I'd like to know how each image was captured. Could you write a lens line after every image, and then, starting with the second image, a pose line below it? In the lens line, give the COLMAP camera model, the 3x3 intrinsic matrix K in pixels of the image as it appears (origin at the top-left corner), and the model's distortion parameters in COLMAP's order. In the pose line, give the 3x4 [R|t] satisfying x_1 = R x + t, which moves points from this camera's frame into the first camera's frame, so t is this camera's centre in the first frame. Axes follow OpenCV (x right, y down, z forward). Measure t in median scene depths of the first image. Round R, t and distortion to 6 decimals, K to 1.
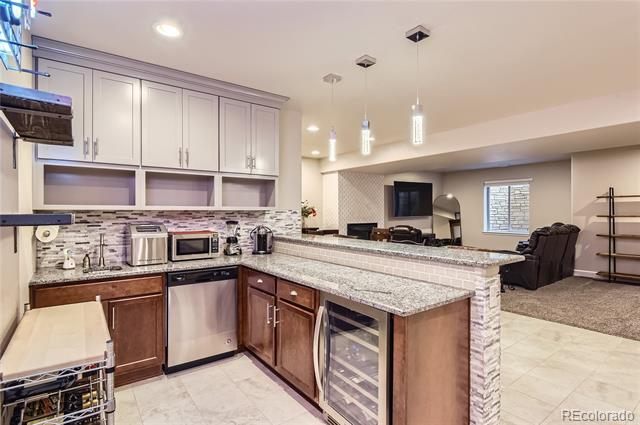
lens RADIAL K [[327.4, 0, 317.6], [0, 327.4, 213.9], [0, 0, 1]] dist [-0.018268, -0.002138]
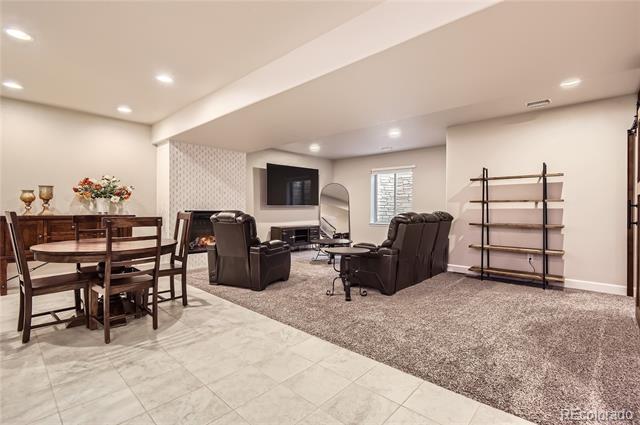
lens RADIAL K [[298.7, 0, 321.5], [0, 298.7, 209.7], [0, 0, 1]] dist [-0.000867, -0.002219]
pose [[0.979924, 0.007690, 0.199222, 0.323610], [-0.007064, 0.999968, -0.003852, 0.034419], [-0.199245, 0.002368, 0.979947, 0.303735]]
